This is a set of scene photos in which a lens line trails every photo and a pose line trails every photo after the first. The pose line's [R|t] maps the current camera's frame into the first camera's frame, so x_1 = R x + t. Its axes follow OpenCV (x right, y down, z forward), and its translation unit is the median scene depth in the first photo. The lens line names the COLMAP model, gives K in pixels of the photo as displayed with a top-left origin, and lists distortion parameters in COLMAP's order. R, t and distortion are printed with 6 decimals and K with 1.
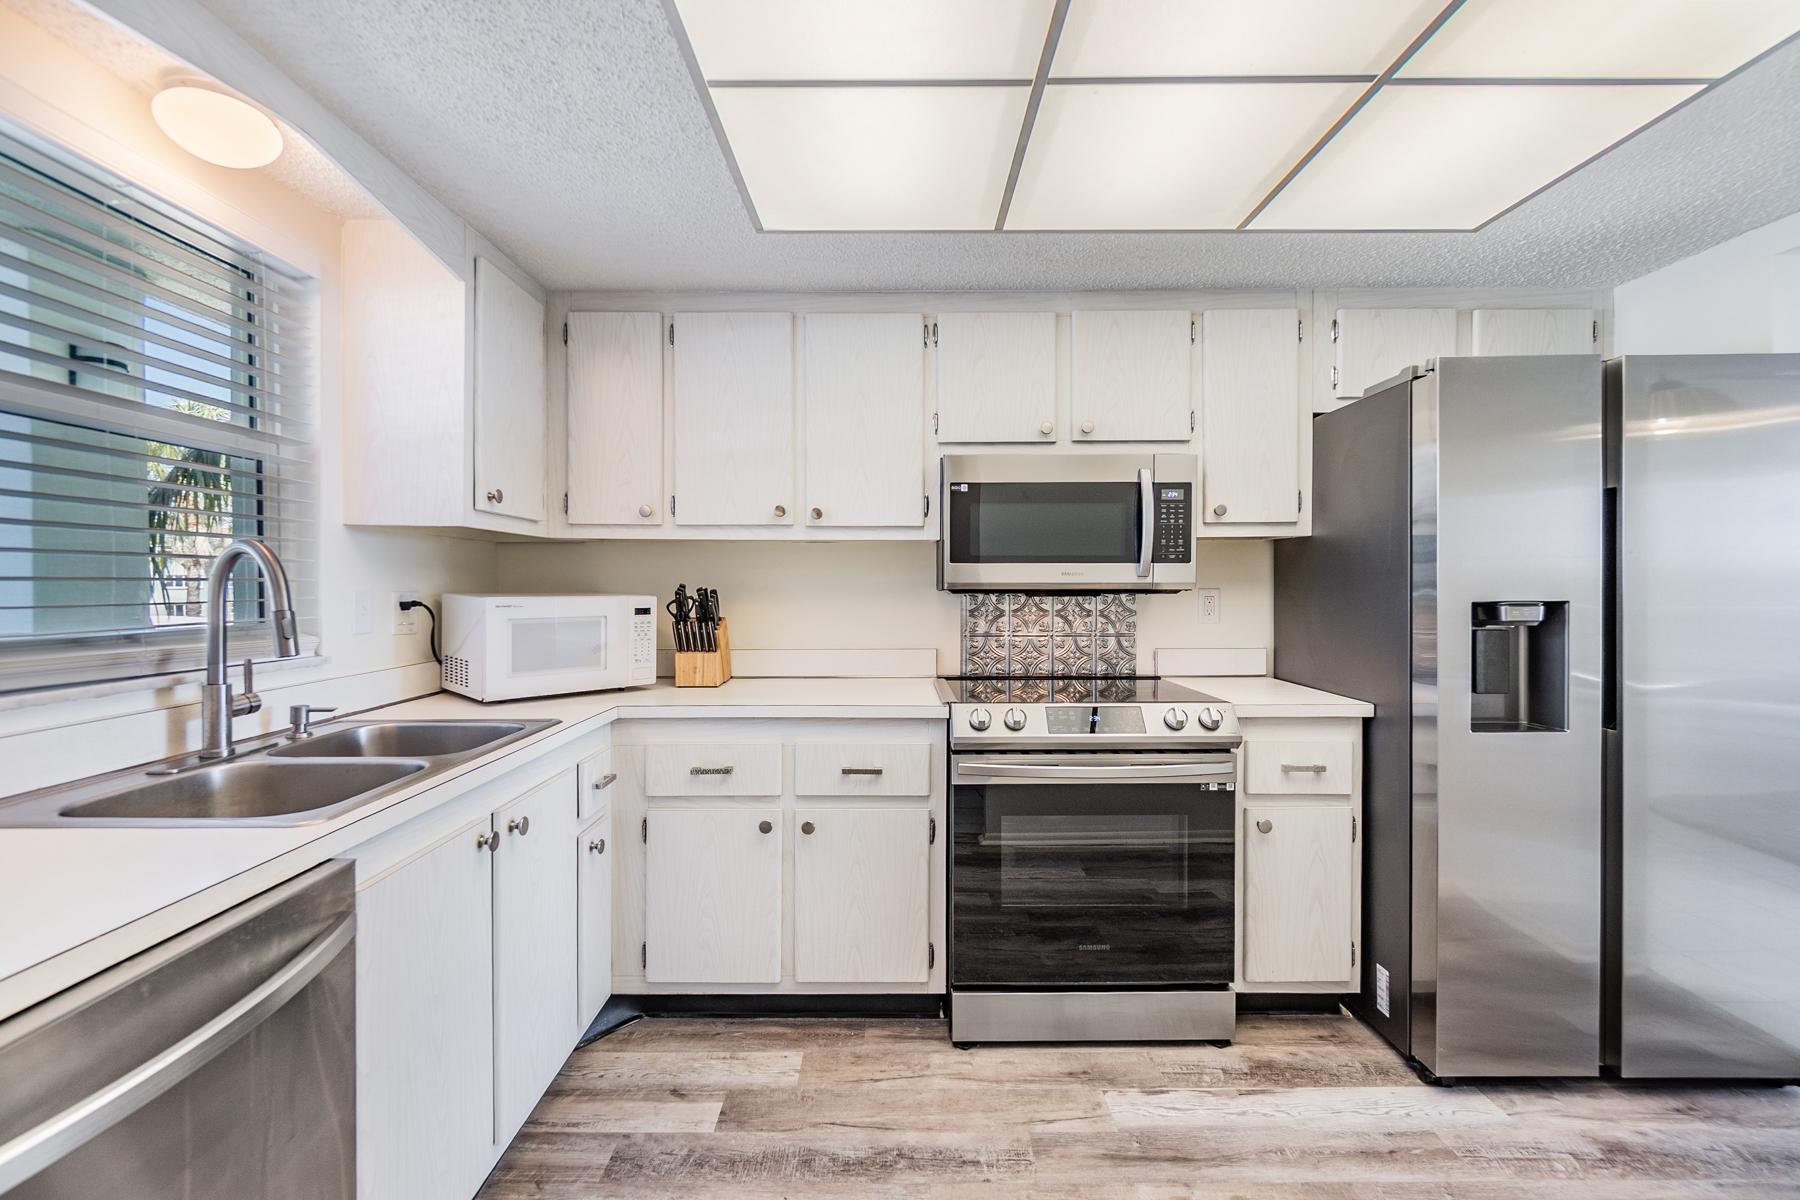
lens RADIAL K [[789.3, 0, 894.3], [0, 789.3, 590.0], [0, 0, 1]] dist [-0.001957, -0.000466]
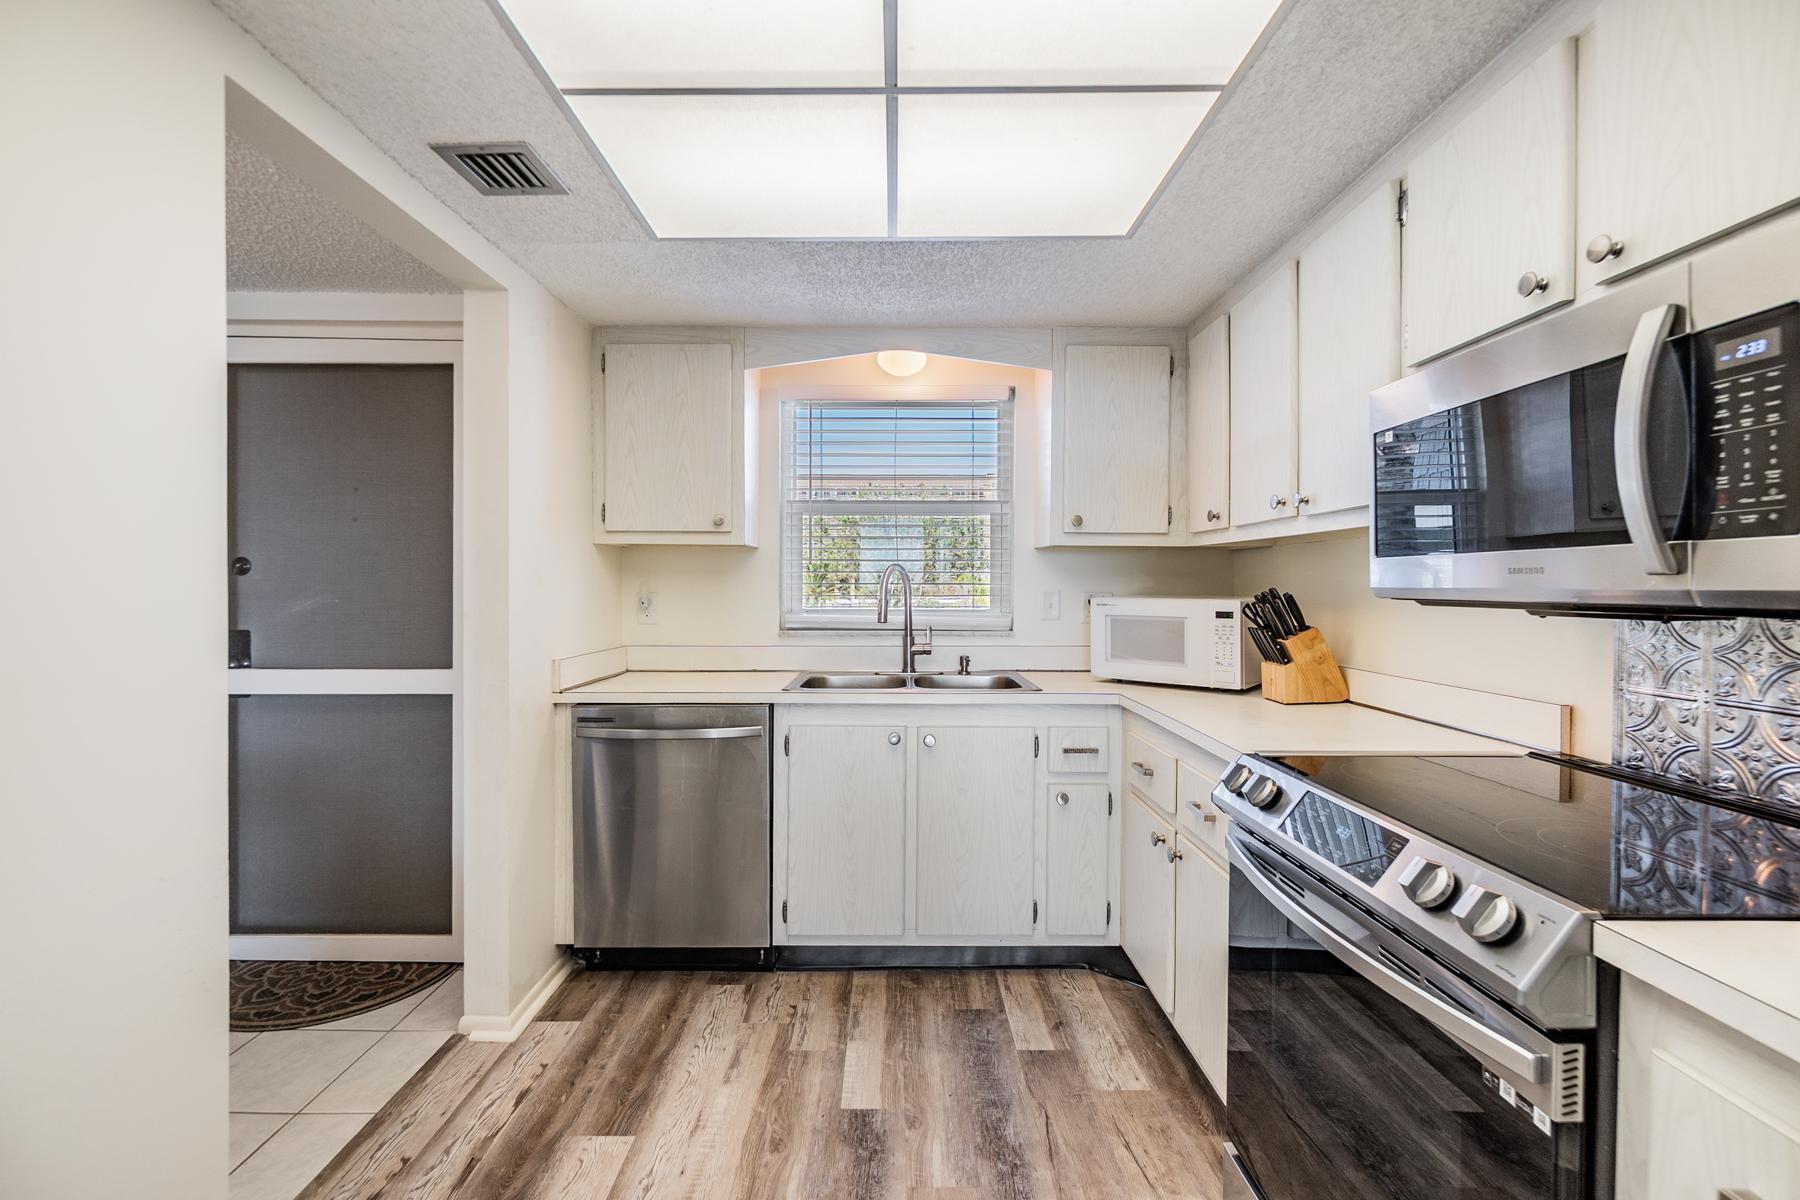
lens RADIAL K [[789.3, 0, 894.3], [0, 789.3, 590.0], [0, 0, 1]] dist [-0.001957, -0.000466]
pose [[0.004935, 0.007163, -0.999962, 0.721690], [-0.011454, 0.999909, 0.007106, -0.007591], [0.999922, 0.011419, 0.005016, 0.608865]]
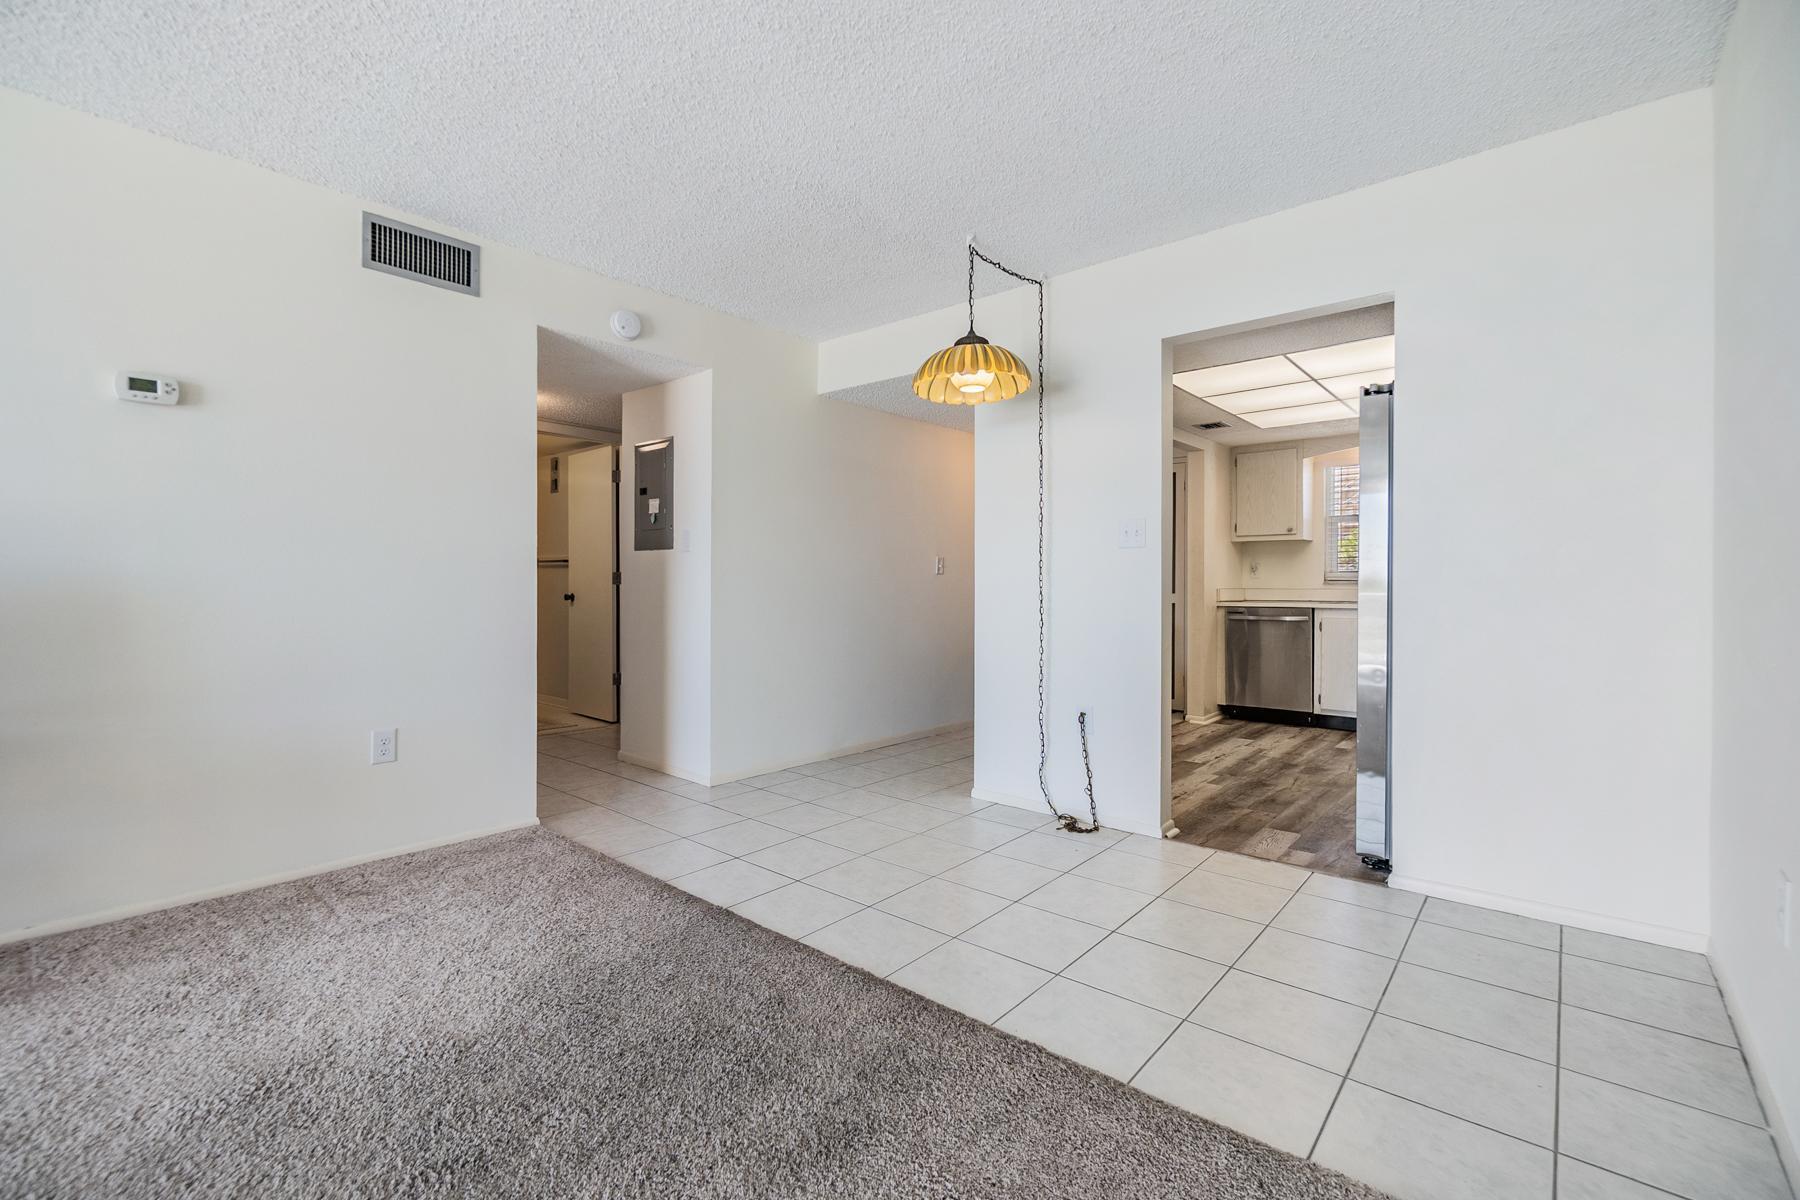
lens RADIAL K [[789.3, 0, 894.3], [0, 789.3, 590.0], [0, 0, 1]] dist [-0.001957, -0.000466]
pose [[-0.650492, 0.006465, -0.759486, 2.350394], [-0.006574, 0.999878, 0.014141, 0.071911], [0.759485, 0.014192, -0.650370, 1.050208]]
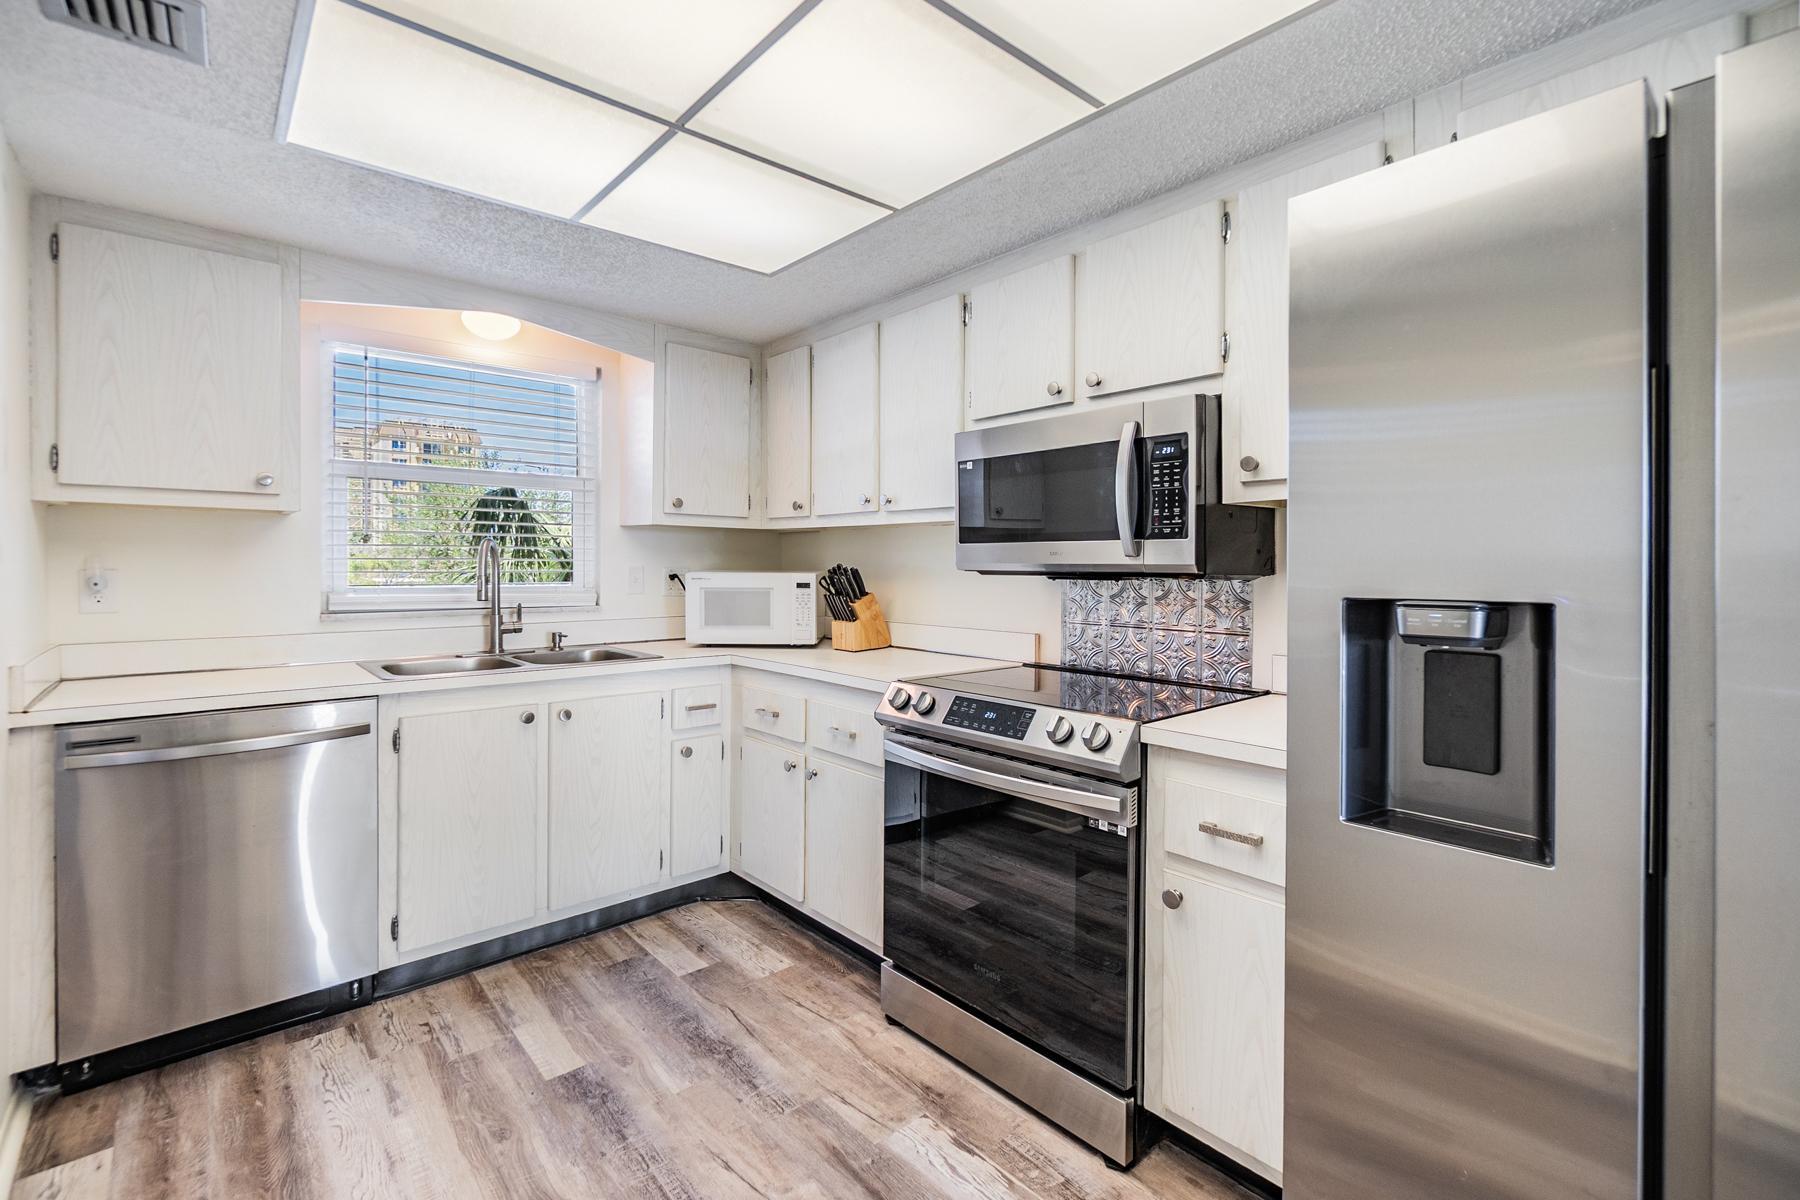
lens RADIAL K [[794.0, 0, 897.9], [0, 794.0, 565.9], [0, 0, 1]] dist [-0.001538, -0.000361]
pose [[0.664856, 0.005759, -0.746950, 0.765209], [-0.011855, 0.999926, -0.002843, -0.002400], [0.746878, 0.010746, 0.664875, 0.289671]]
